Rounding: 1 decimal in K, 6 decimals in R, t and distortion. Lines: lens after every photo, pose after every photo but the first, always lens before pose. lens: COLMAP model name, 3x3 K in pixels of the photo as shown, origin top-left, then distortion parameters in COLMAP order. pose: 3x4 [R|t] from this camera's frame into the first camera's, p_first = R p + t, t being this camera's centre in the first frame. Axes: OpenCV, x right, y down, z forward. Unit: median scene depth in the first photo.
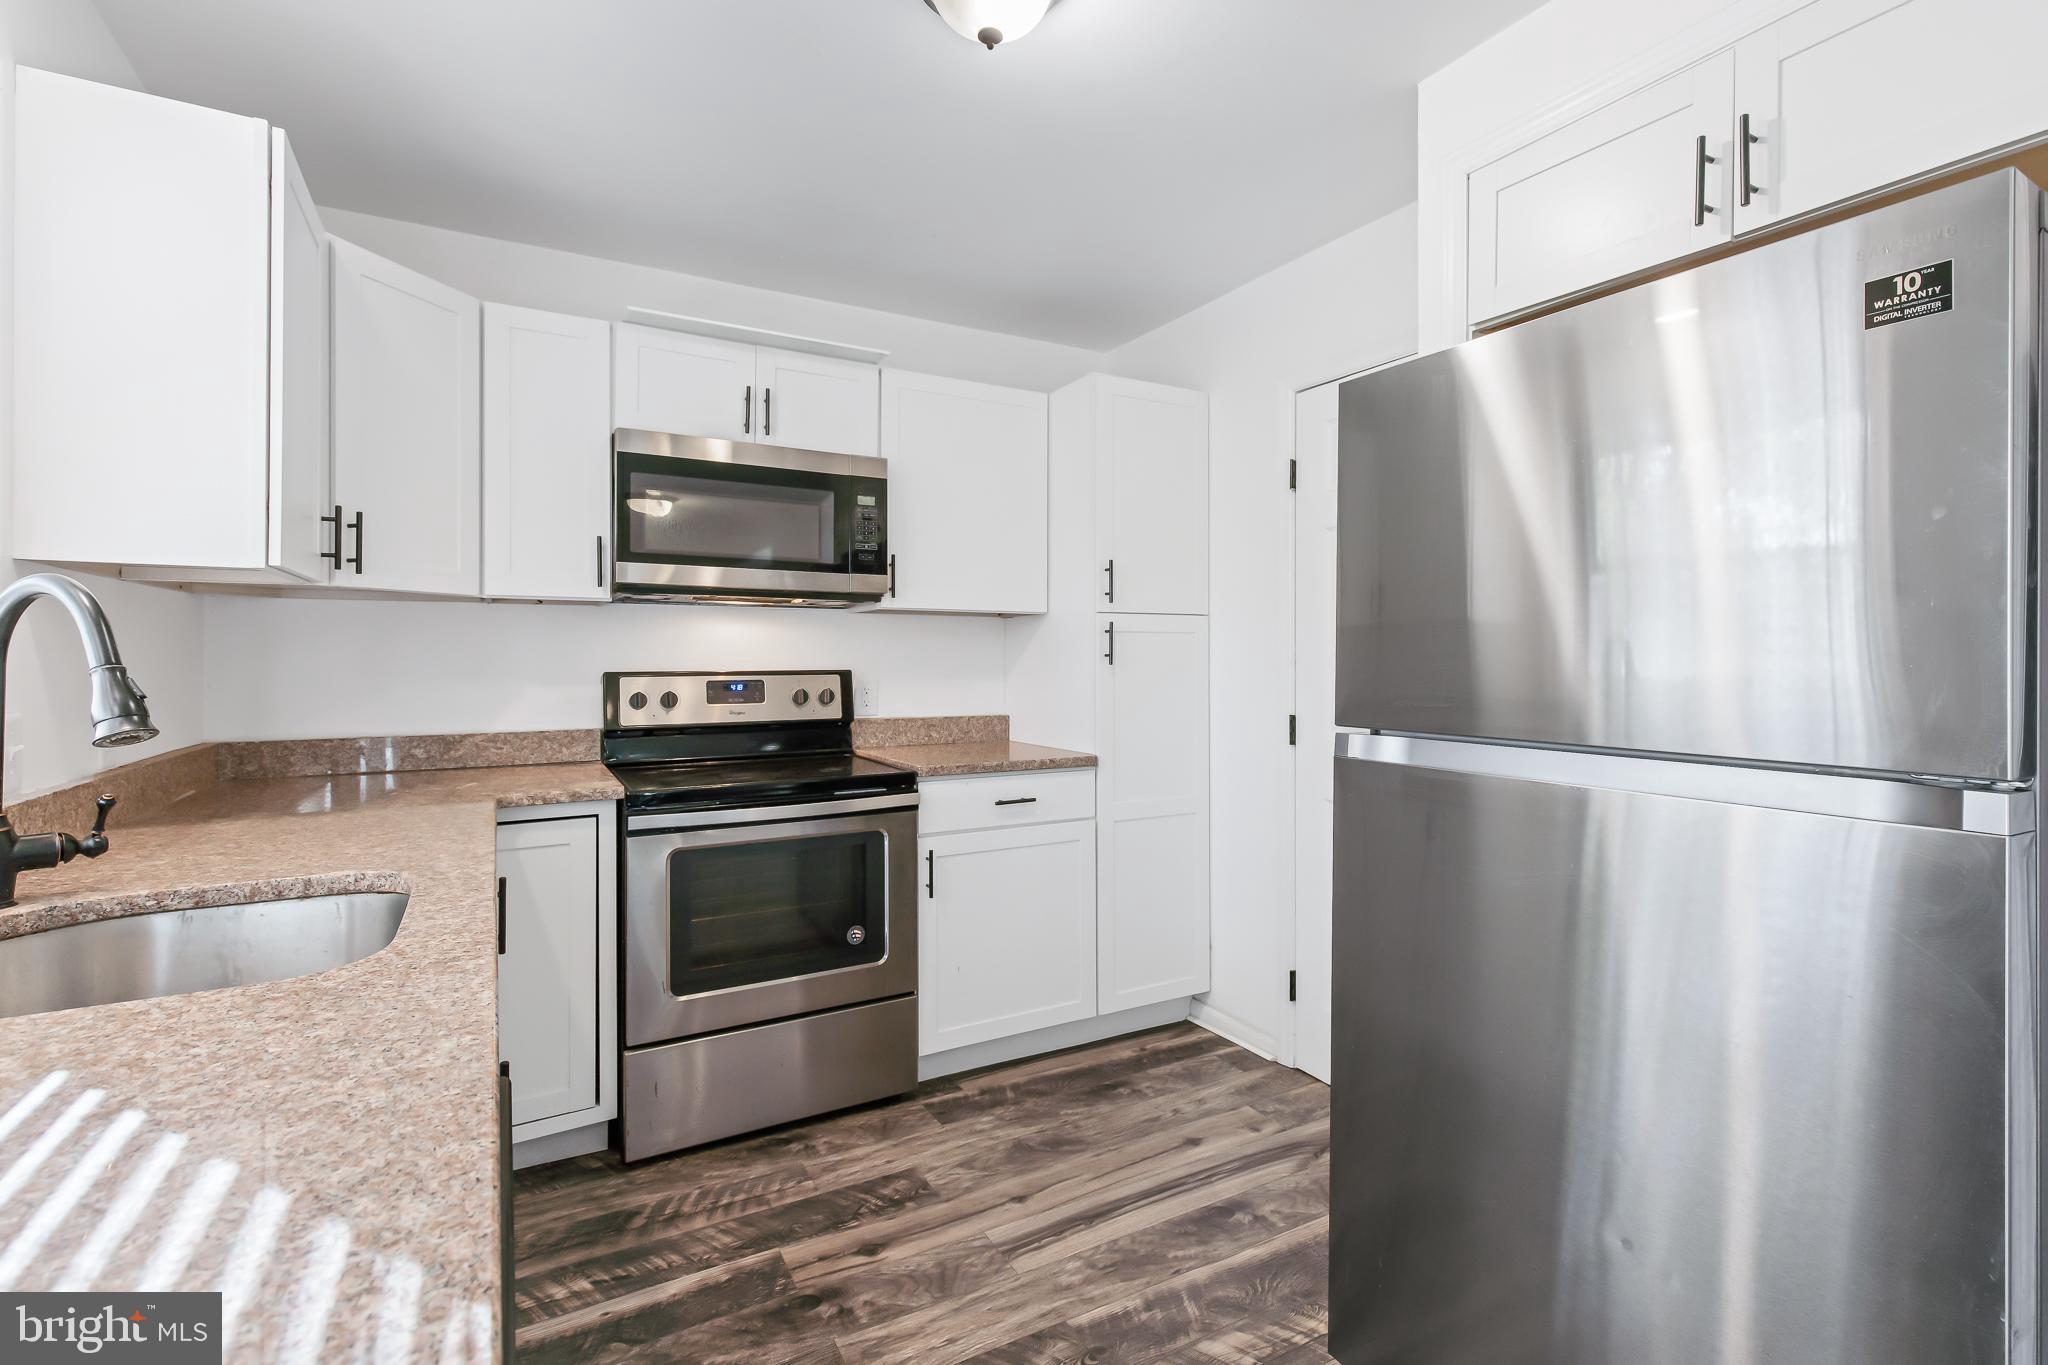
lens RADIAL K [[923.6, 0, 1023.9], [0, 923.6, 649.5], [0, 0, 1]] dist [0.001306, -0.000232]
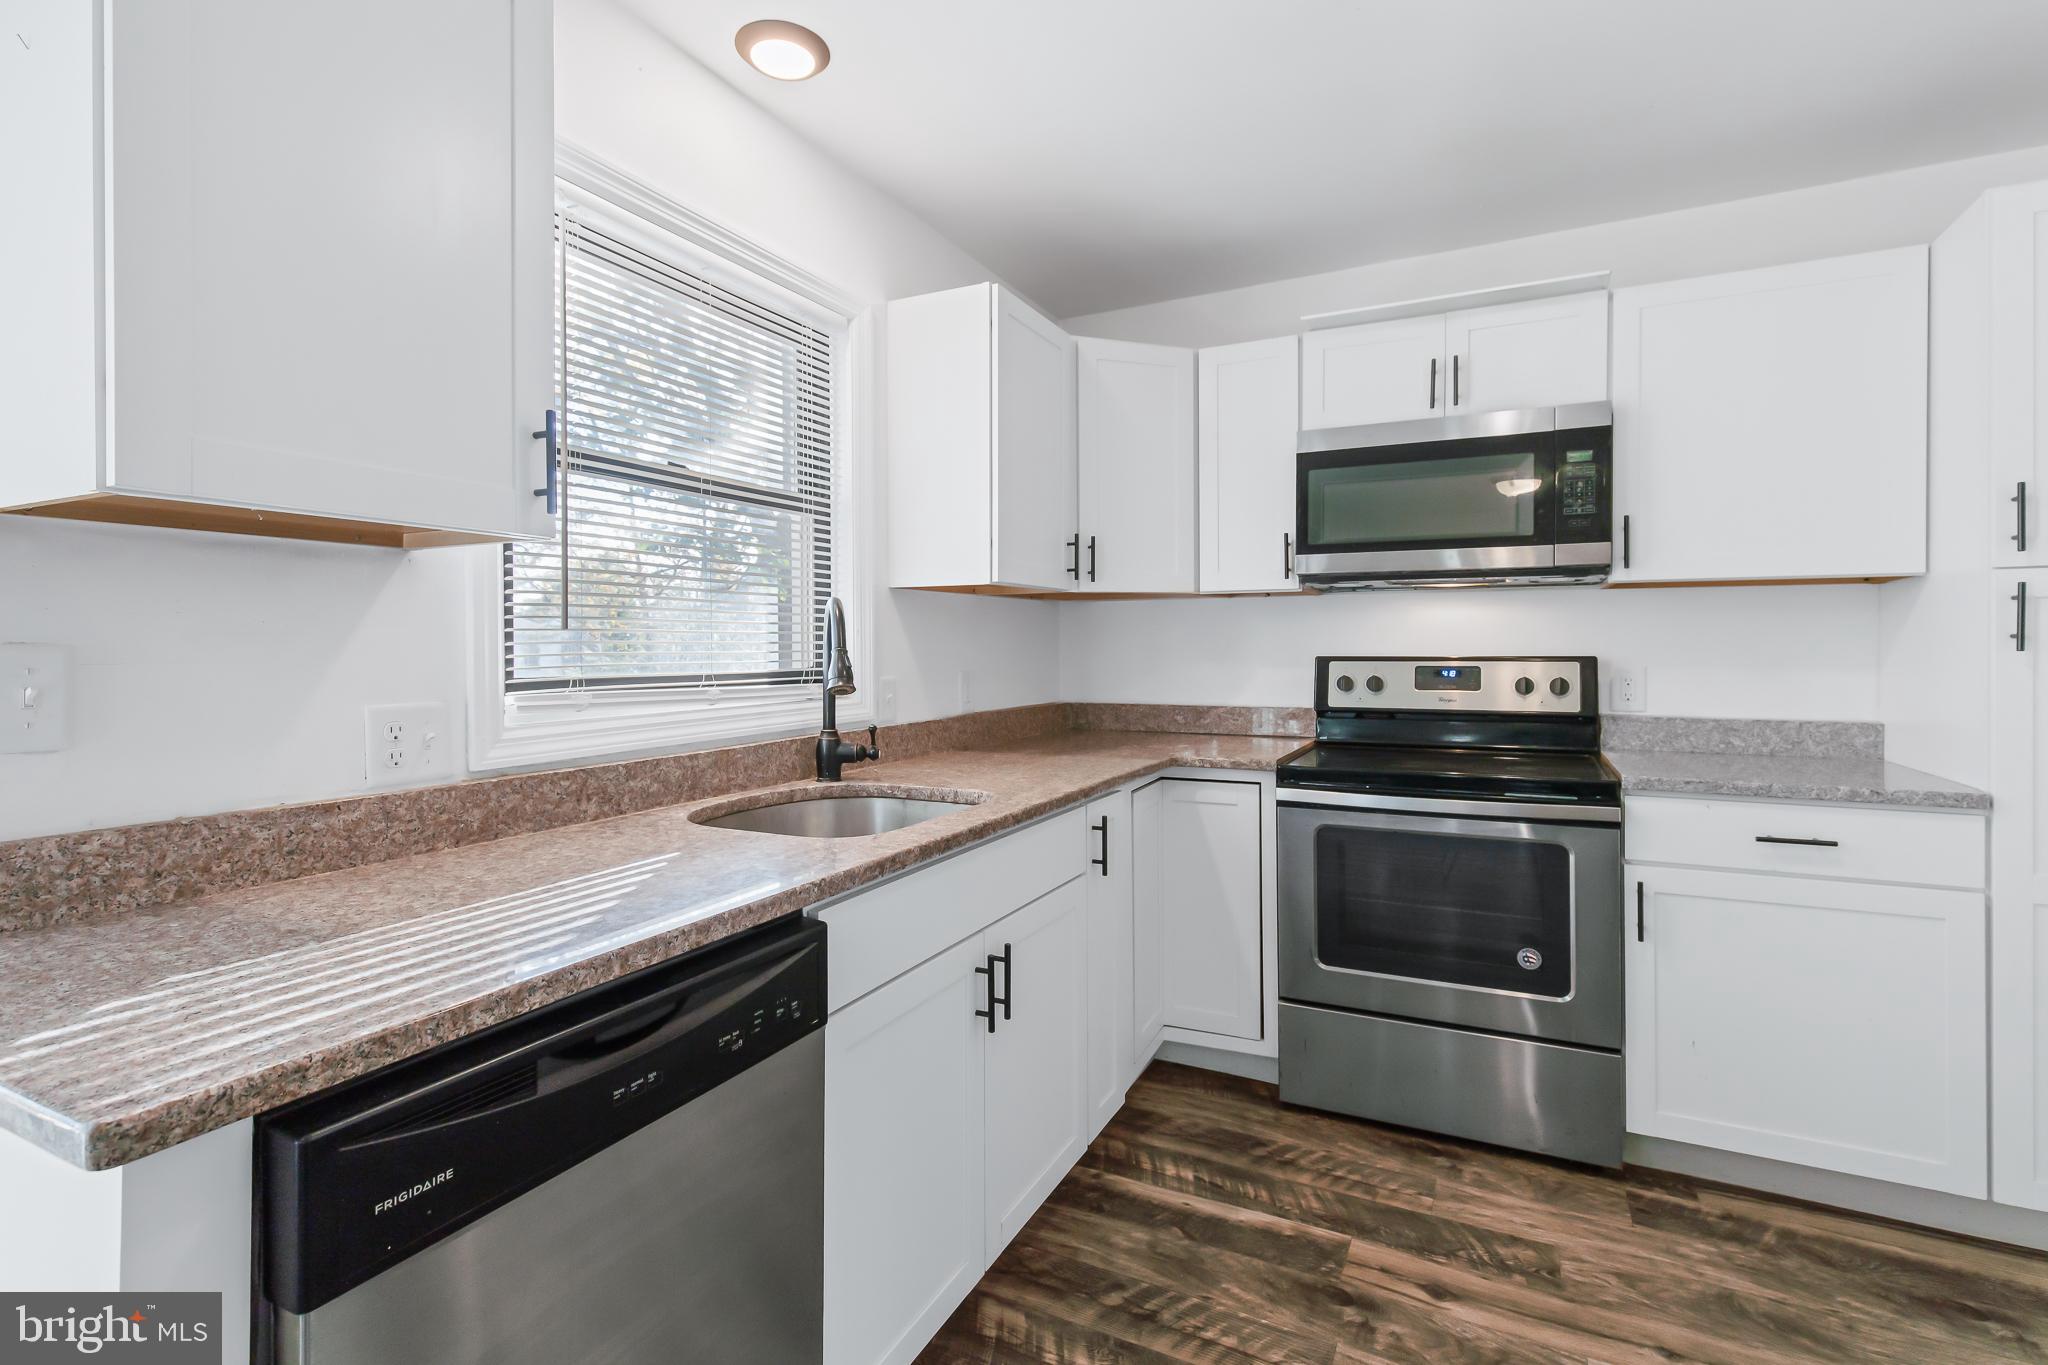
lens RADIAL K [[888.4, 0, 1004.2], [0, 888.4, 648.4], [0, 0, 1]] dist [0.003204, -0.001044]
pose [[0.582680, 0.000692, -0.812702, 0.223635], [0.011026, 0.999901, 0.008757, 0.002405], [0.812627, -0.014063, 0.582614, 0.113874]]
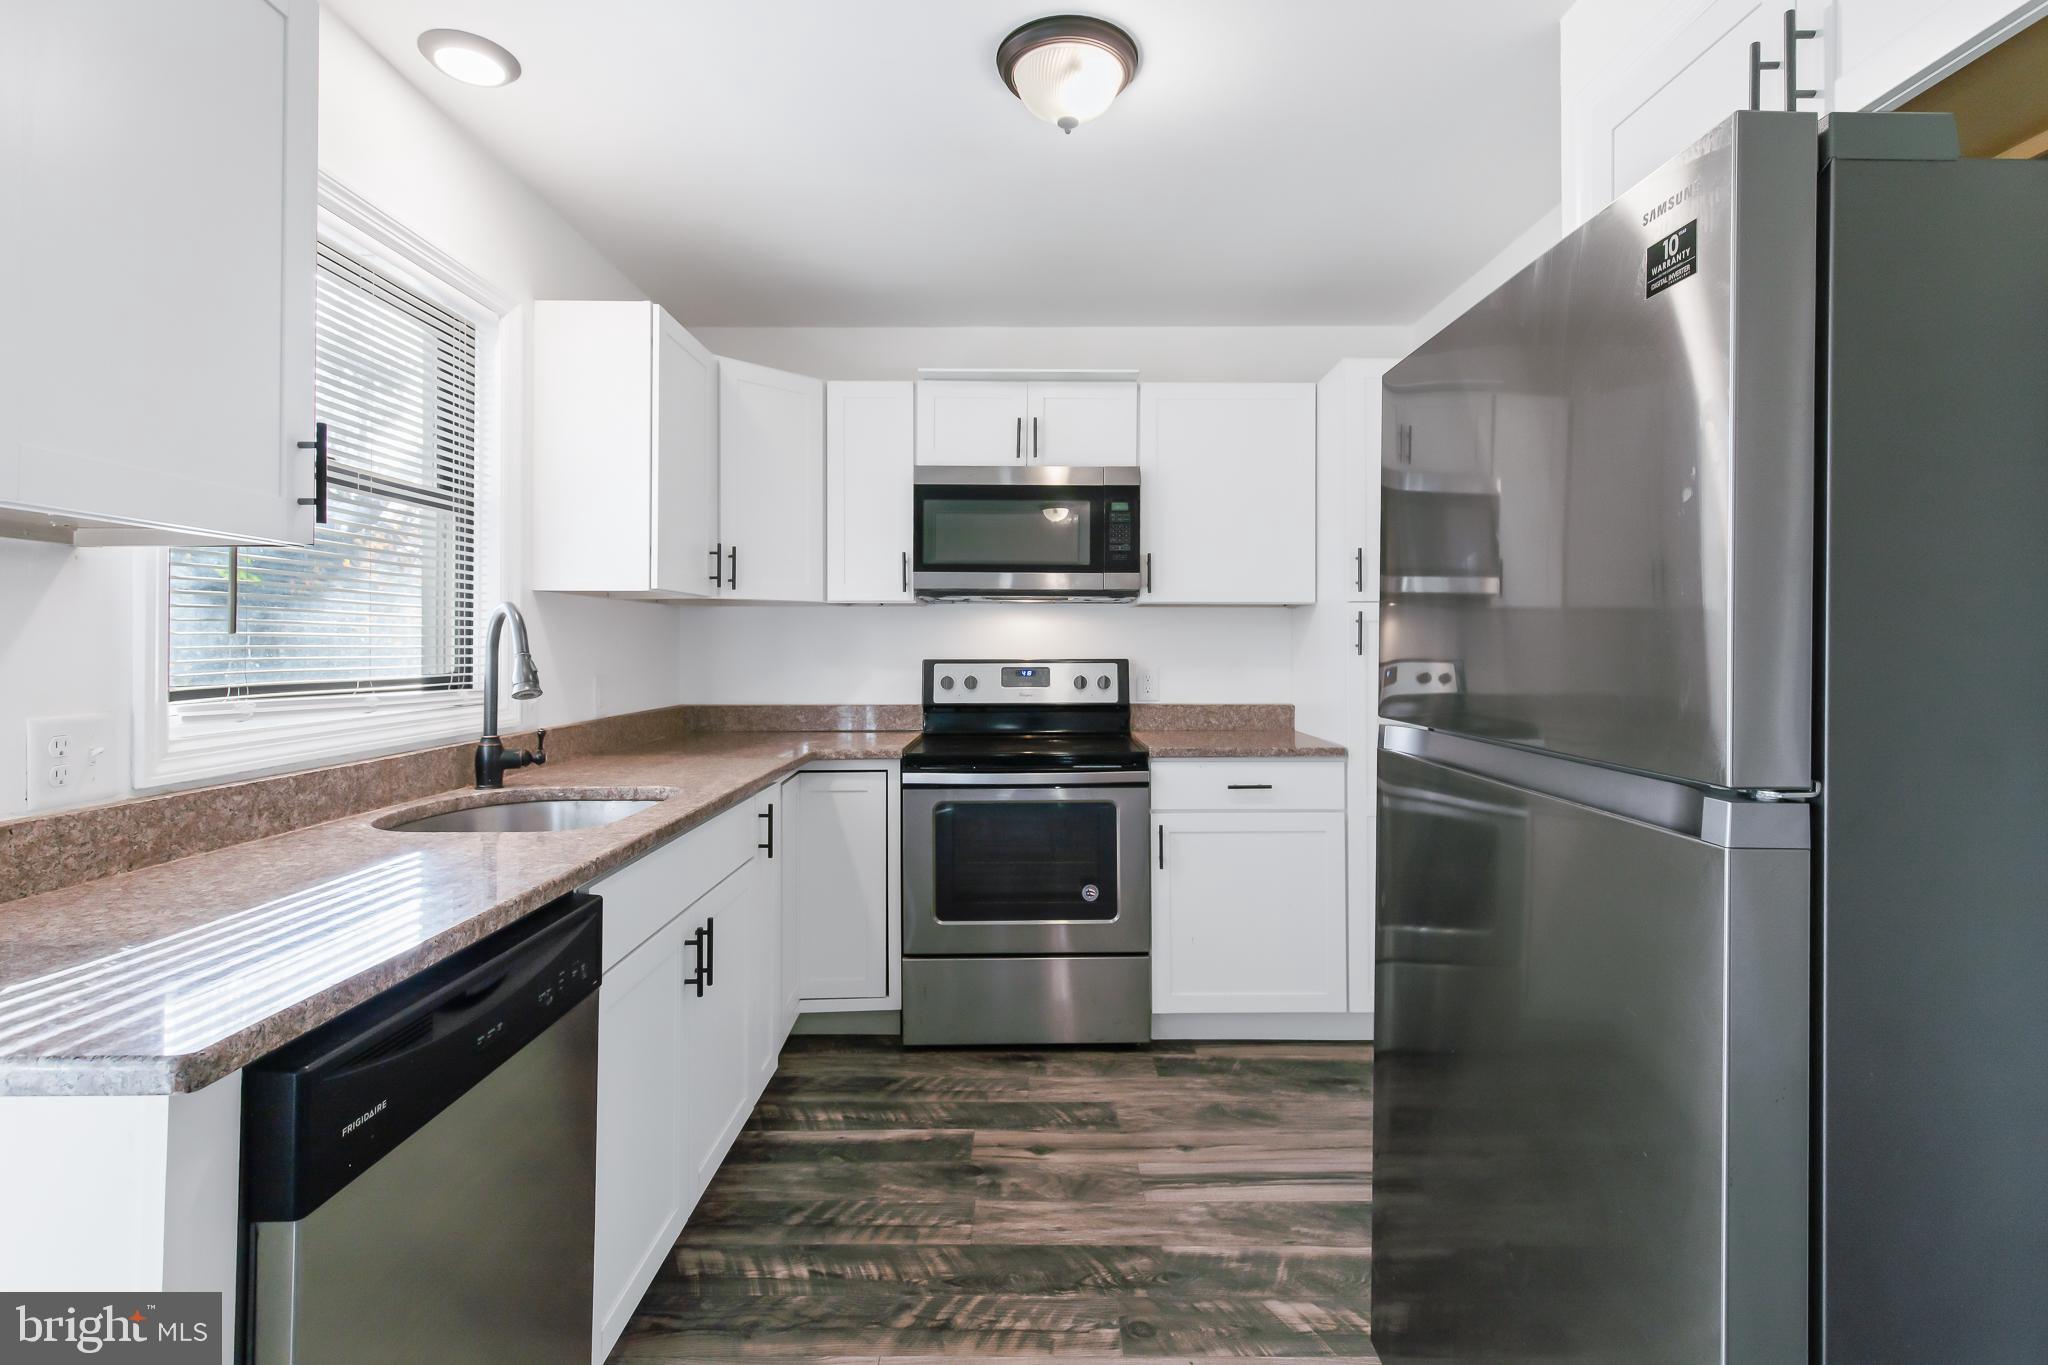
lens RADIAL K [[903.5, 0, 986.2], [0, 903.5, 634.4], [0, 0, 1]] dist [0.001610, -0.000217]
pose [[0.879178, -0.006684, -0.476447, 0.247565], [0.004343, 0.999972, -0.006013, -0.001865], [0.476474, 0.003217, 0.879183, -0.037904]]
